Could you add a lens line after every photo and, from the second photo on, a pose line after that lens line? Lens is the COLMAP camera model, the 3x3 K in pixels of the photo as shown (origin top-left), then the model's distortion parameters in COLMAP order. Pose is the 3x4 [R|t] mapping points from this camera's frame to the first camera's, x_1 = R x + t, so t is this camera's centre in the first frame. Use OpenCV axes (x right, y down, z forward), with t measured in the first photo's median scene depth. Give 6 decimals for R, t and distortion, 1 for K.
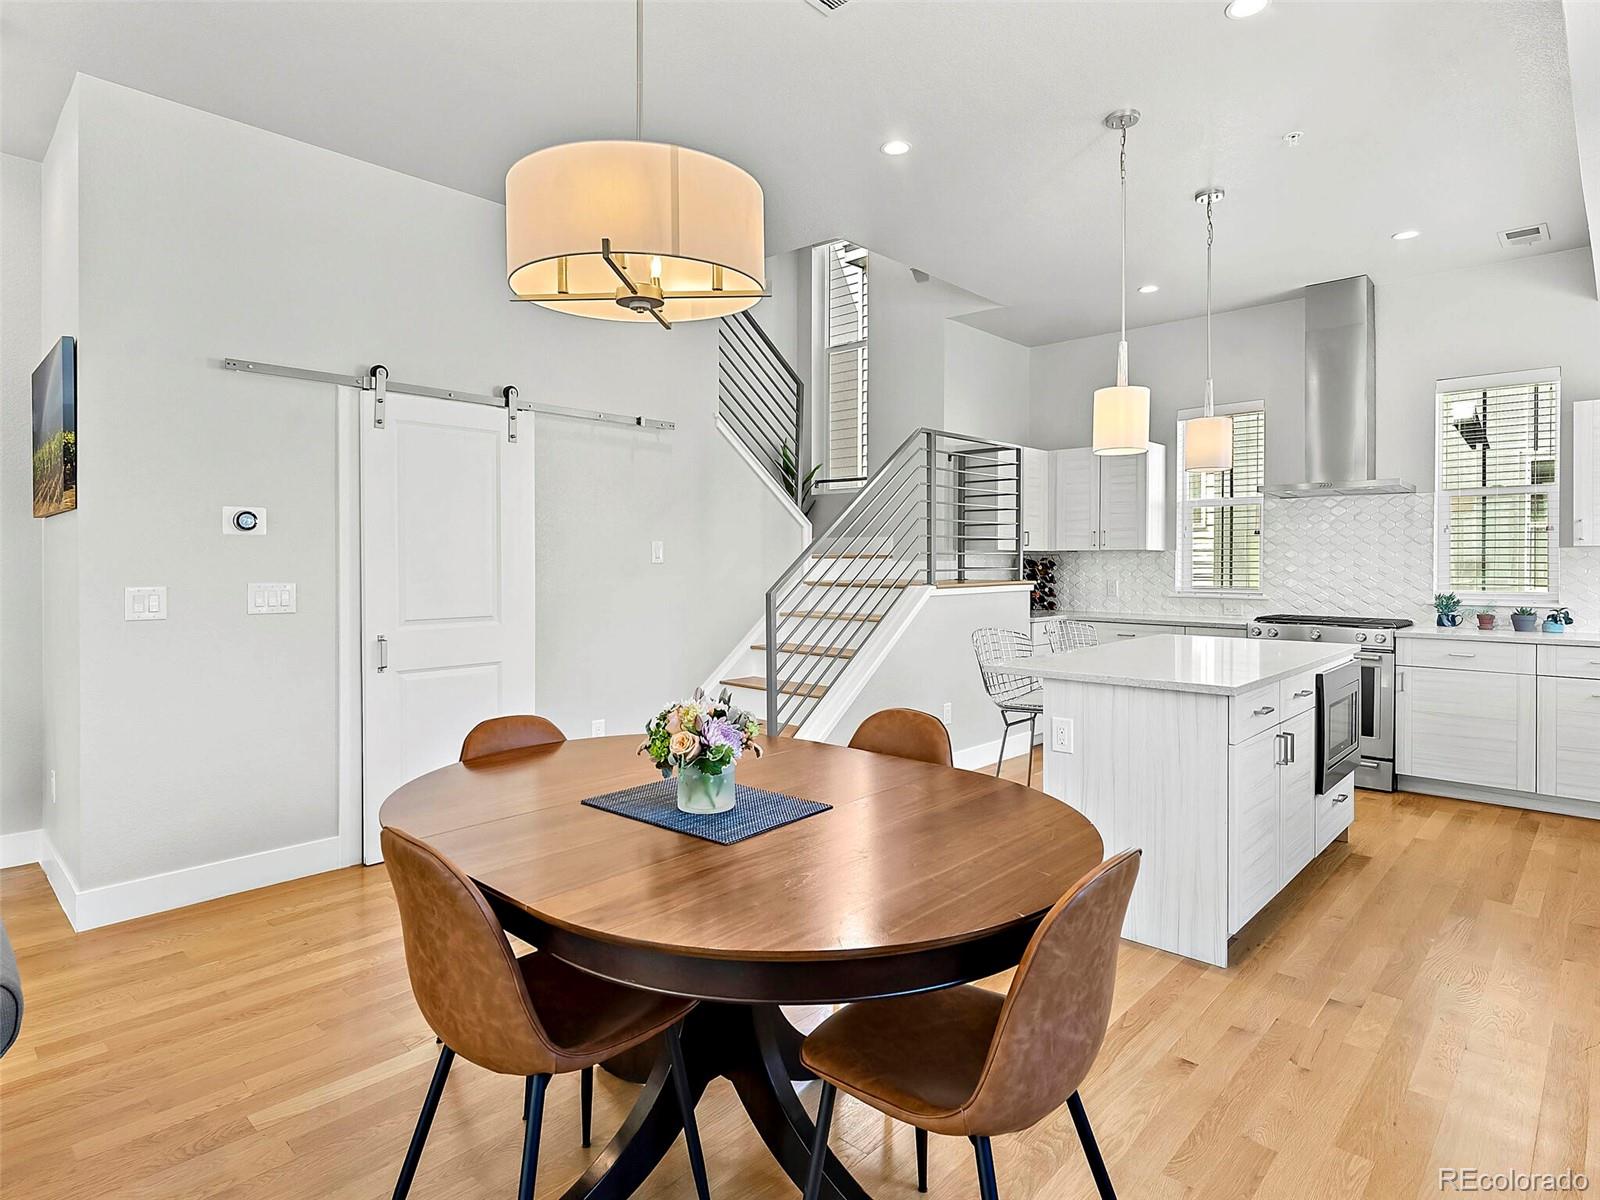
lens RADIAL K [[877.5, 0, 816.4], [0, 877.5, 573.2], [0, 0, 1]] dist [0.014139, 0.004394]
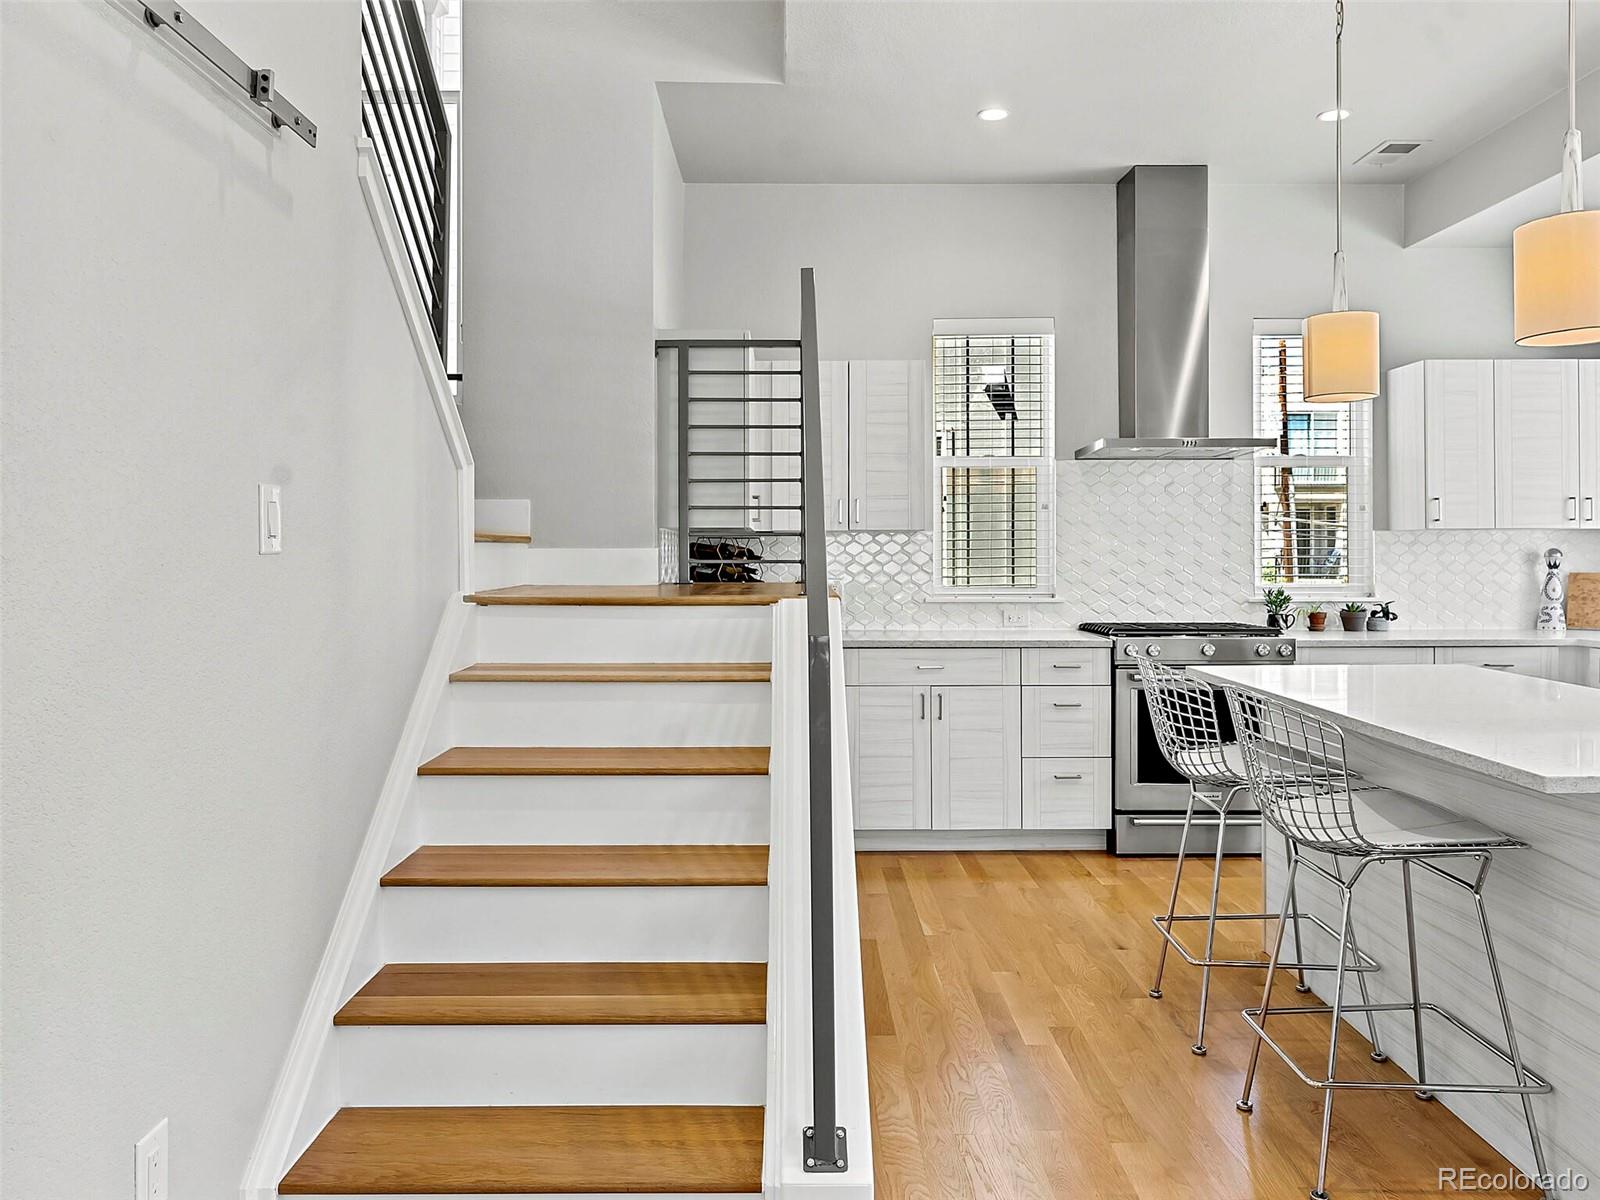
lens RADIAL K [[1159.4, 0, 788.2], [0, 1159.4, 548.7], [0, 0, 1]] dist [0.004372, -0.010375]
pose [[0.737251, -0.002196, 0.675616, -0.301309], [0.012472, 0.999869, -0.010361, -0.006564], [-0.675504, 0.016065, 0.737181, 0.509178]]
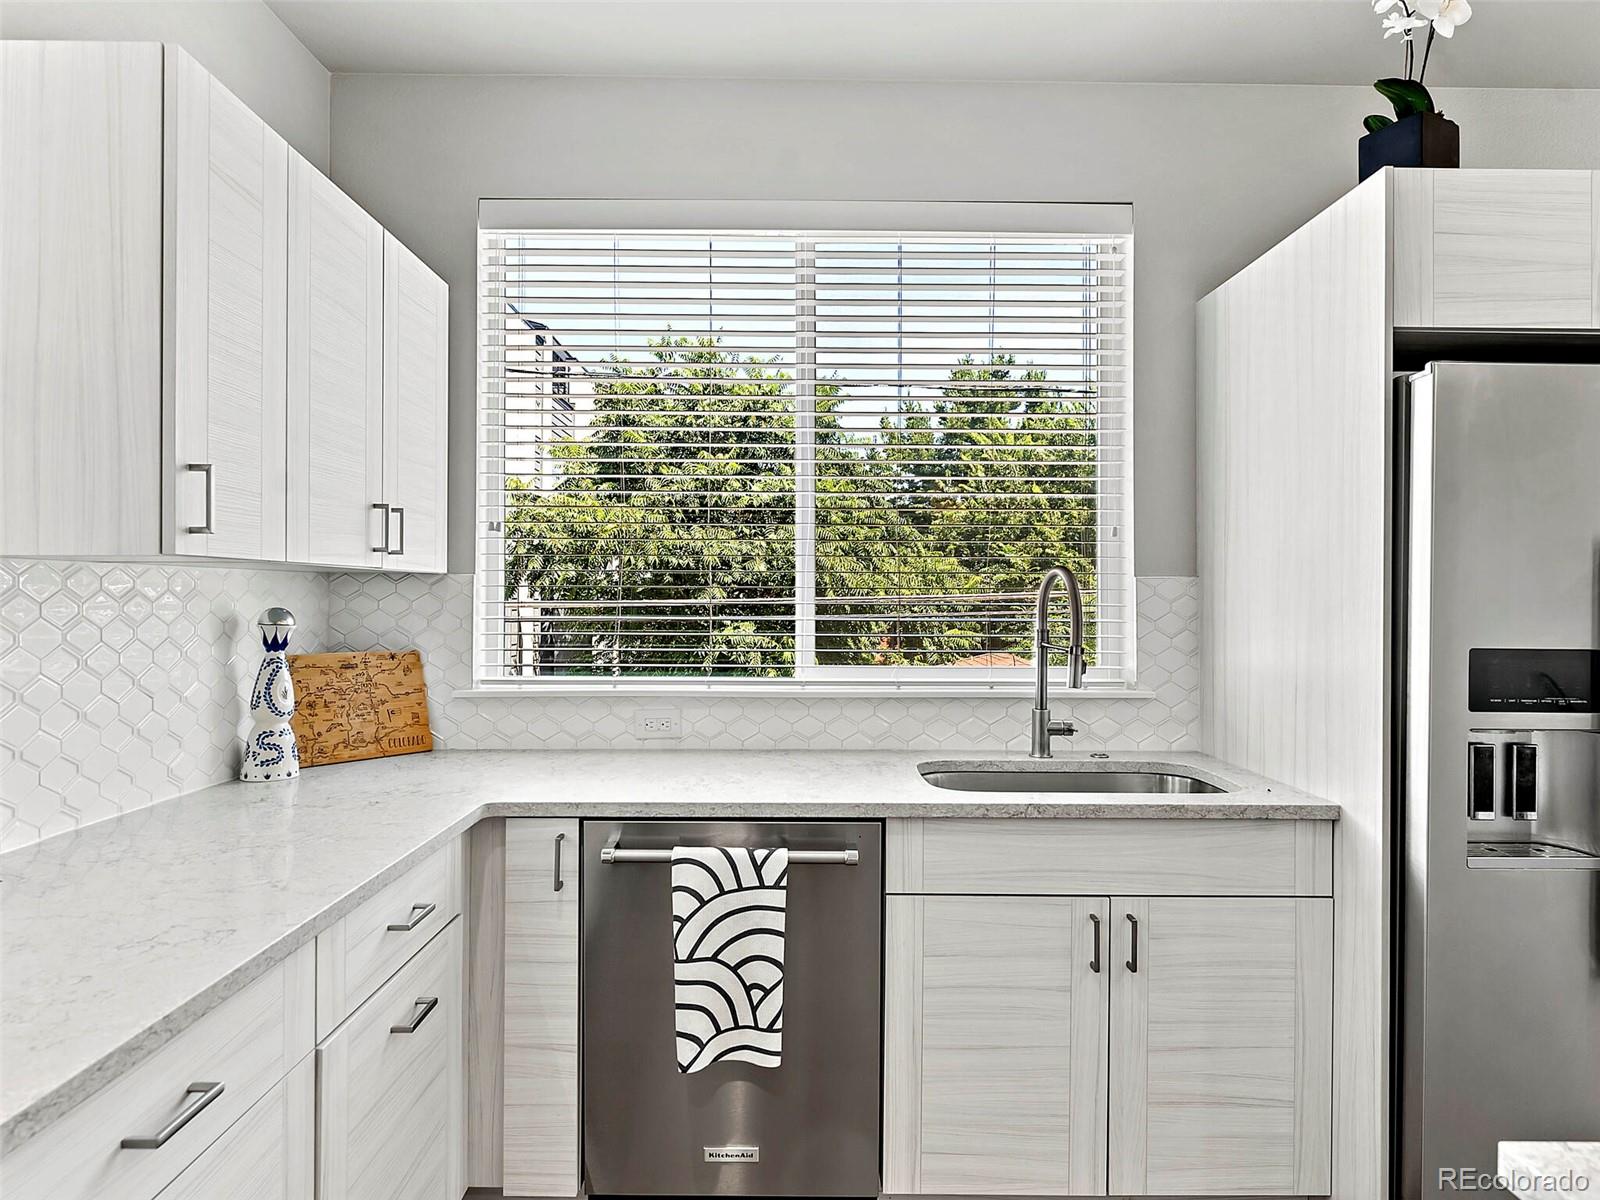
lens RADIAL K [[915.2, 0, 806.8], [0, 915.2, 598.5], [0, 0, 1]] dist [0.016498, 0.000100]
pose [[-0.679042, -0.006738, 0.734069, 0.434591], [0.003826, 0.999912, 0.012717, -0.017004], [-0.734090, 0.011443, -0.678956, 0.900508]]
